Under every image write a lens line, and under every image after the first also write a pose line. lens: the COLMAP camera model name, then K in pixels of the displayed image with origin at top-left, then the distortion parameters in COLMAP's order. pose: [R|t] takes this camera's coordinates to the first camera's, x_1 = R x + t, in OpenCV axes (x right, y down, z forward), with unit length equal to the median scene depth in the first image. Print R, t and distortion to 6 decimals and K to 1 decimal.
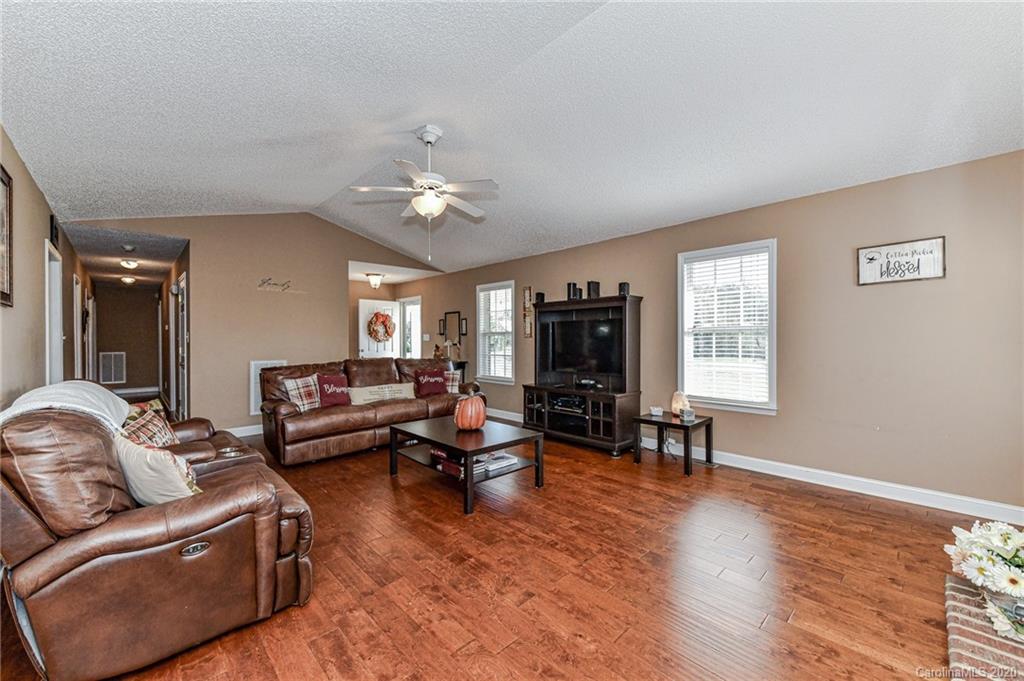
lens RADIAL K [[400.6, 0, 519.6], [0, 400.6, 338.6], [0, 0, 1]] dist [0.001027, -0.000573]
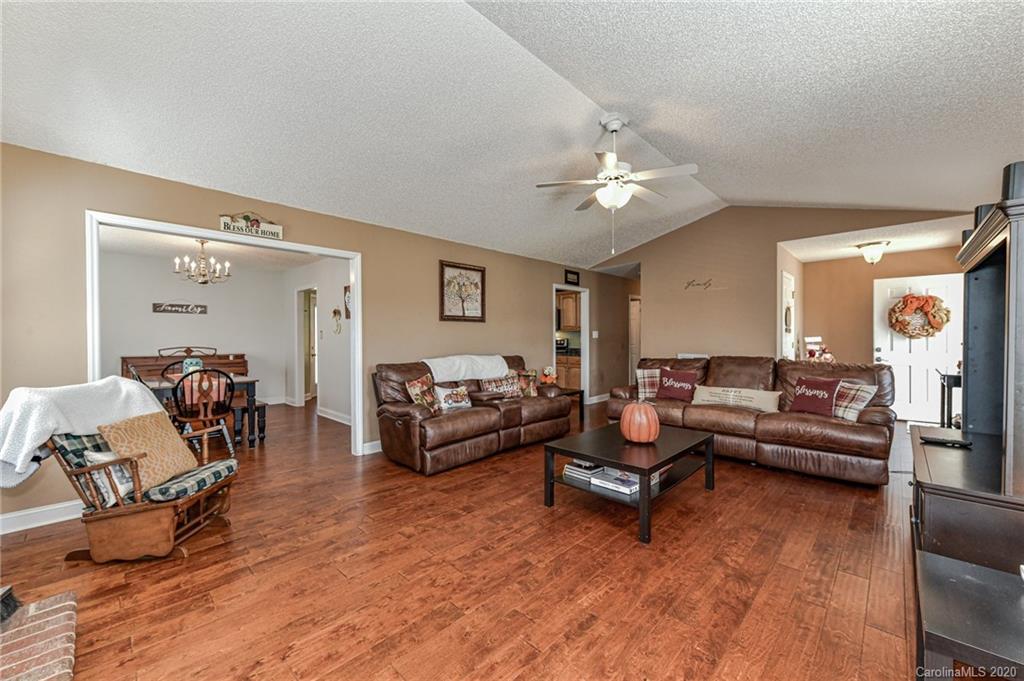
lens RADIAL K [[400.6, 0, 514.6], [0, 400.6, 340.9], [0, 0, 1]] dist [0.001027, -0.000573]
pose [[0.042730, 0.016071, -0.998957, 0.585937], [0.004645, 0.999857, 0.016284, -0.002716], [0.999076, -0.005336, 0.042649, 0.574288]]
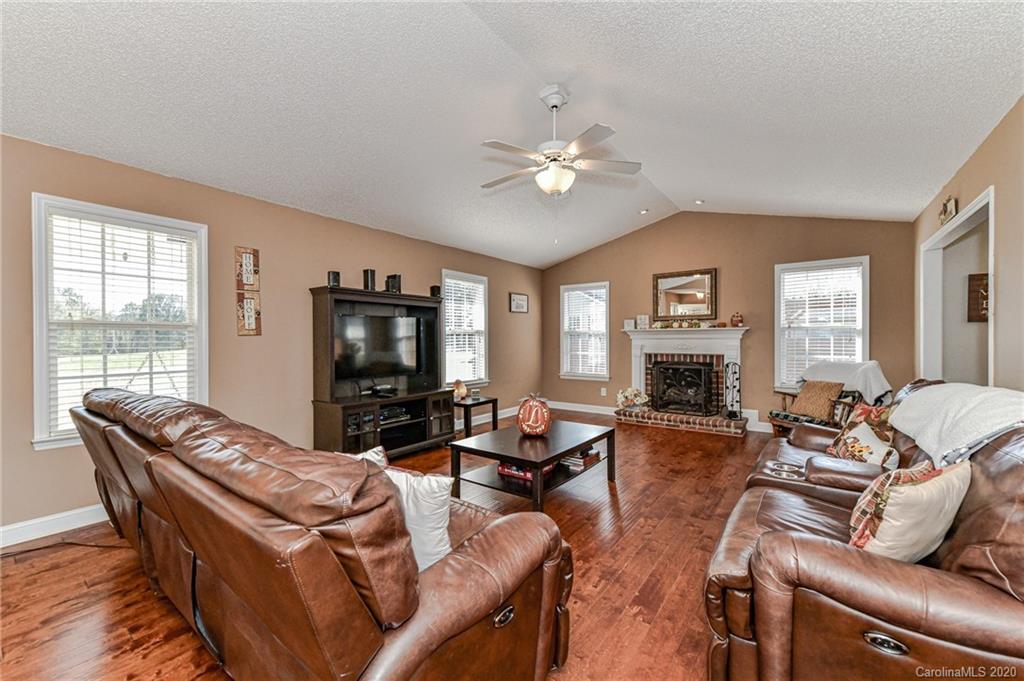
lens RADIAL K [[400.6, 0, 509.8], [0, 400.6, 337.5], [0, 0, 1]] dist [0.001027, -0.000573]
pose [[-0.159032, 0.003452, 0.987267, -0.851725], [-0.002217, 0.999990, -0.003854, 0.002700], [-0.987271, -0.002802, -0.159023, 0.997251]]
